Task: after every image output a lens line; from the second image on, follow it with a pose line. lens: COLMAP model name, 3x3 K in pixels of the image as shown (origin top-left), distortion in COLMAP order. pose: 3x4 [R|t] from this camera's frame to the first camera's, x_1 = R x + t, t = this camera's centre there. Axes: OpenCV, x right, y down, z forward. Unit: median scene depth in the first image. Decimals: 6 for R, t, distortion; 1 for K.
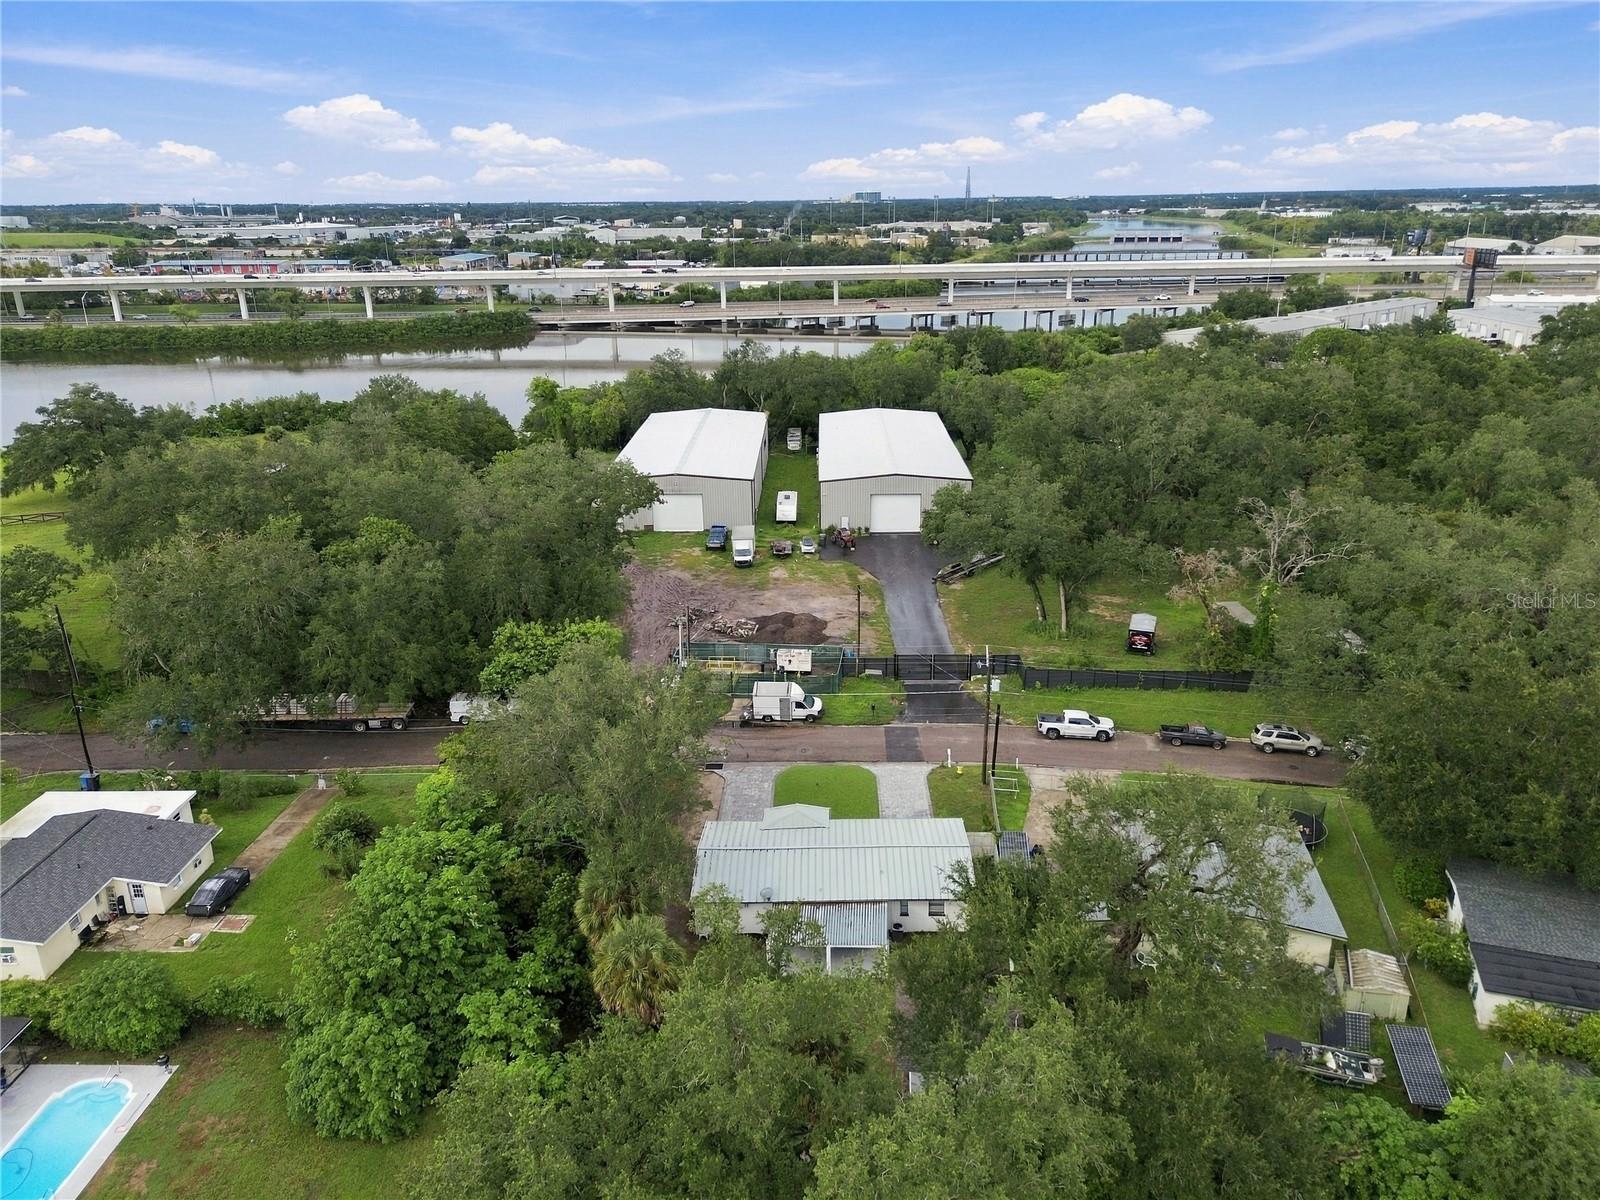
lens RADIAL K [[1133.4, 0, 804.4], [0, 1133.4, 602.4], [0, 0, 1]] dist [0.065271, -0.059122]
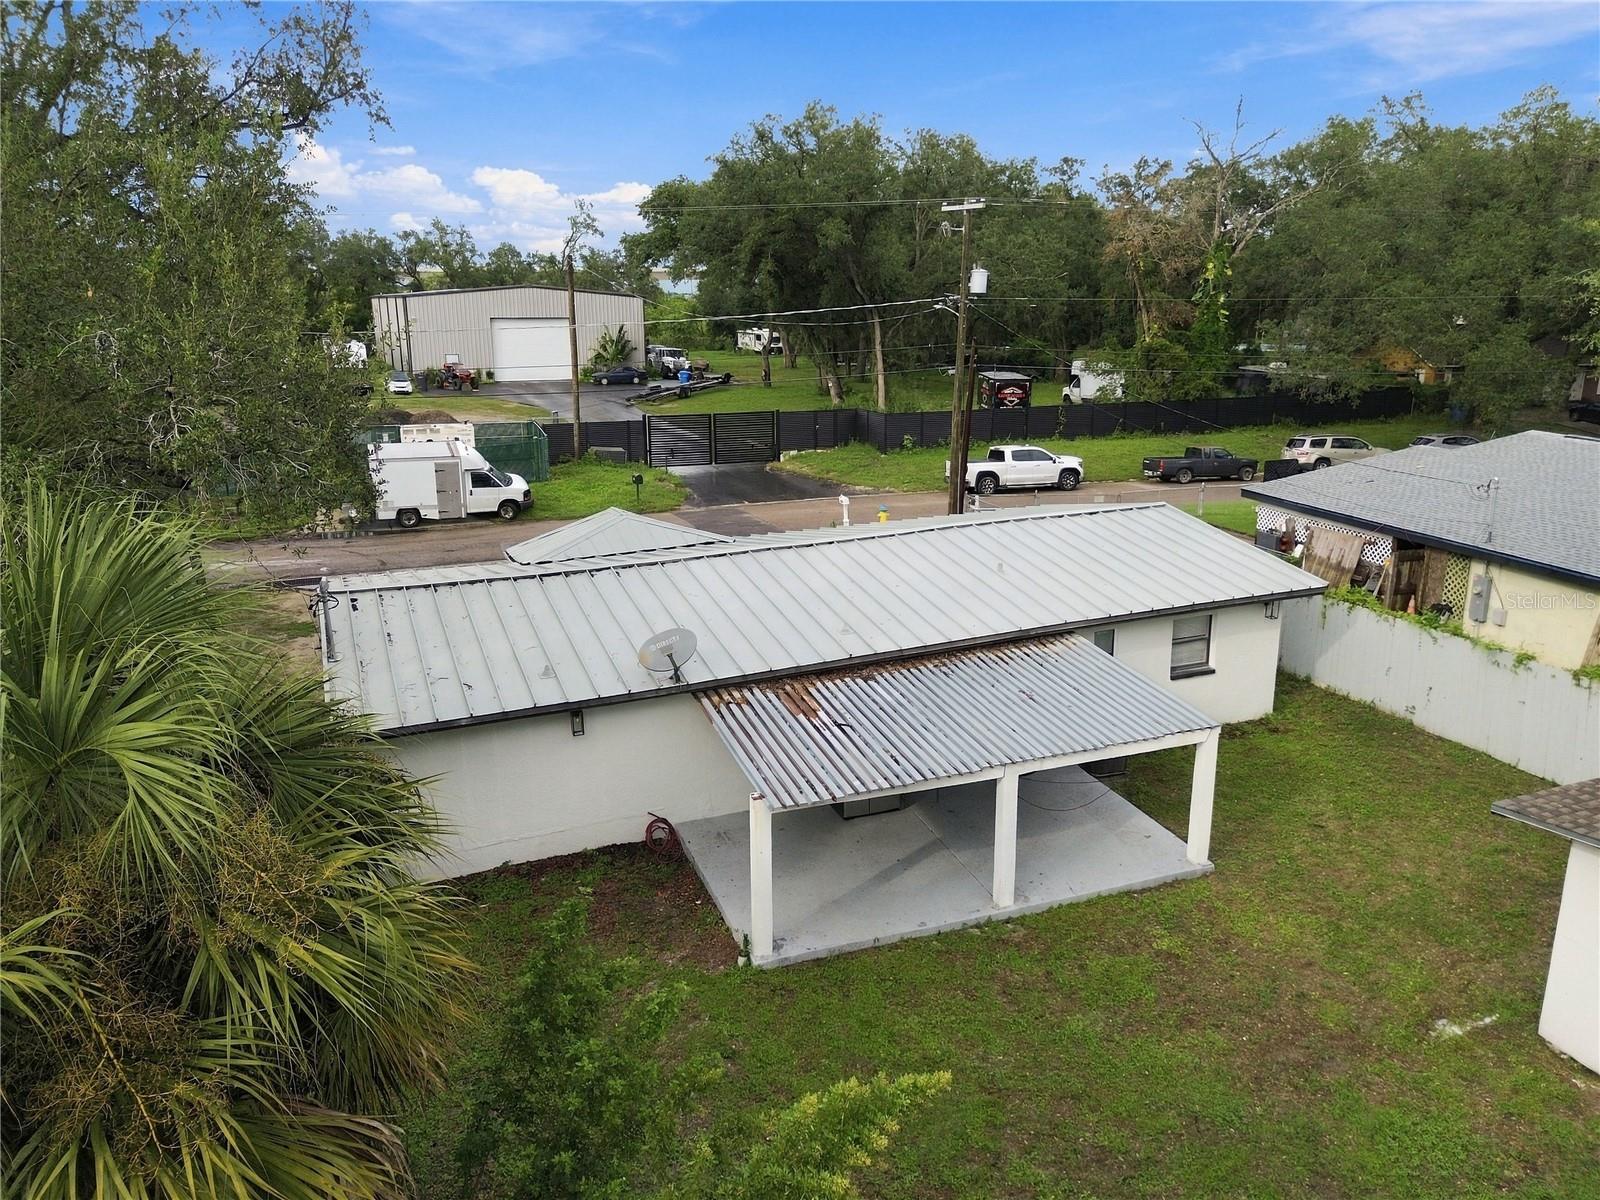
lens RADIAL K [[1133.4, 0, 804.4], [0, 1133.4, 602.4], [0, 0, 1]] dist [0.065271, -0.059122]
pose [[0.915543, -0.093769, 0.391138, -0.068129], [0.125583, 0.990473, -0.056504, 0.178168], [-0.382113, 0.100852, 0.918596, 0.518477]]
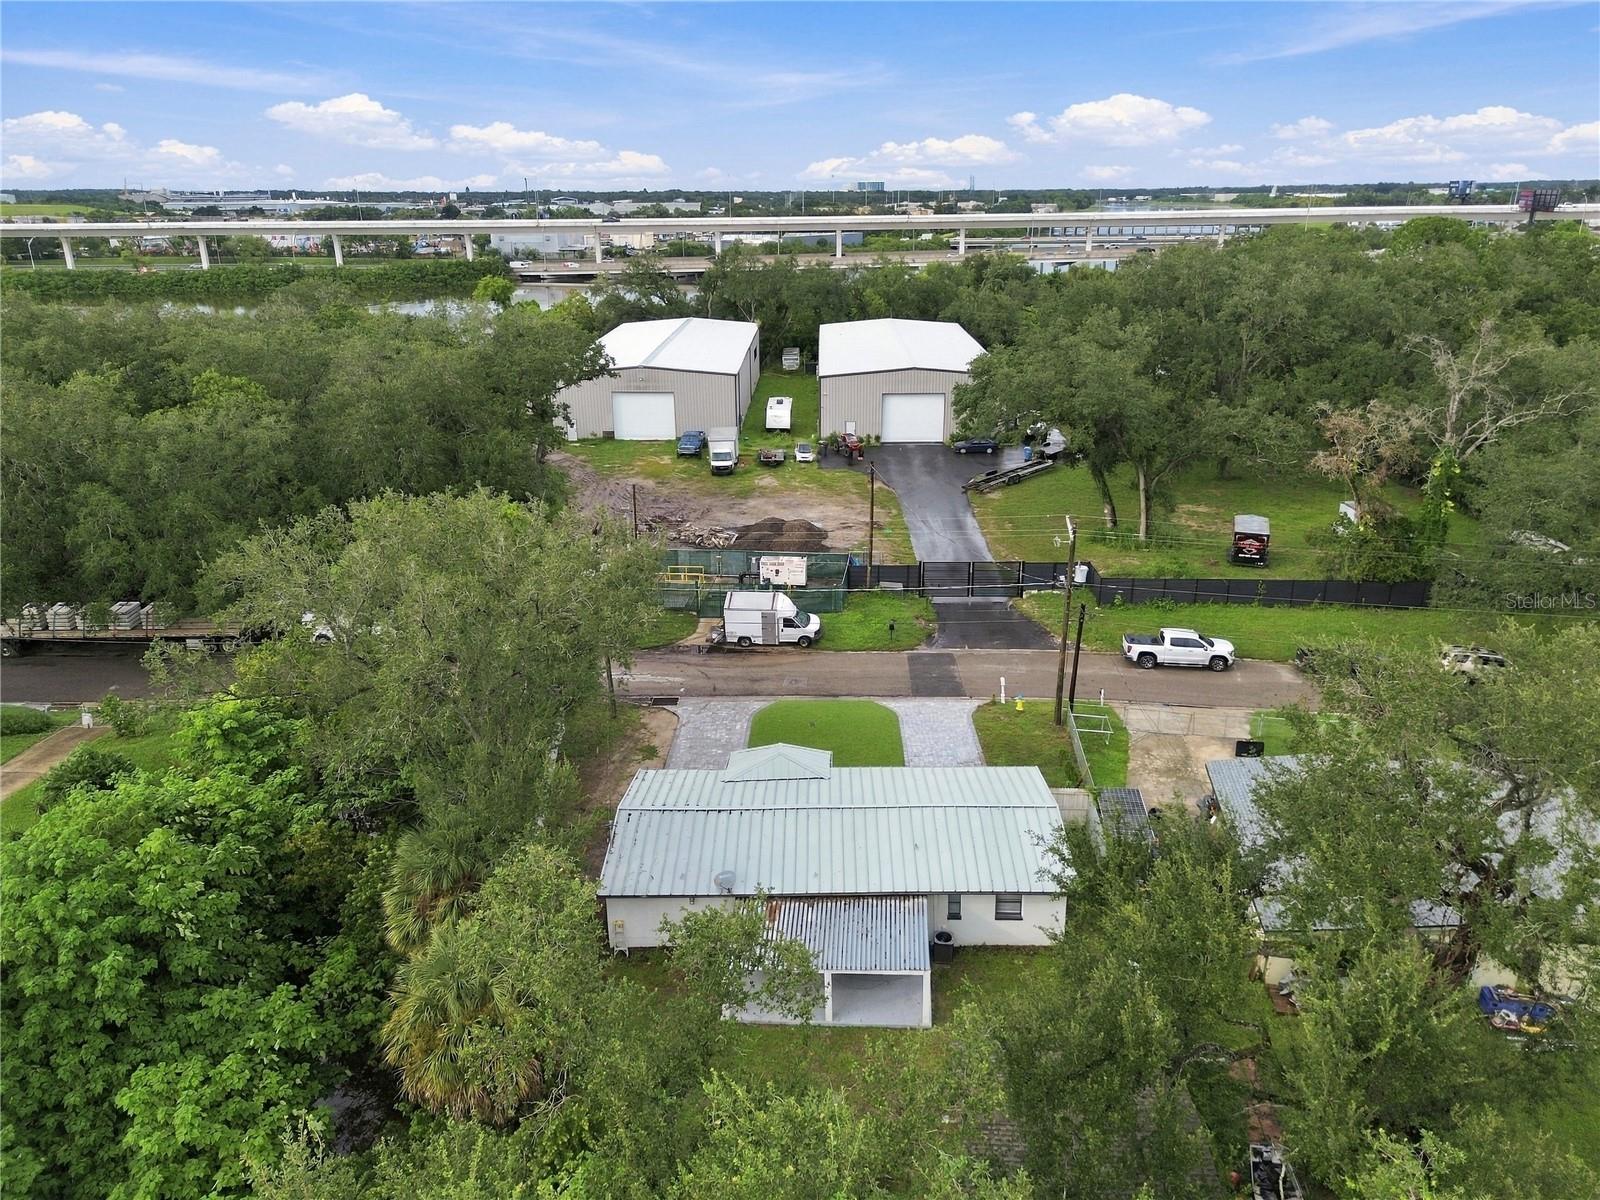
lens RADIAL K [[1133.4, 0, 804.4], [0, 1133.4, 602.4], [0, 0, 1]] dist [0.065271, -0.059122]
pose [[0.999986, 0.005331, -0.000319, 0.005375], [-0.005330, 0.999974, 0.004775, 0.072562], [0.000345, -0.004774, 0.999989, 0.274612]]
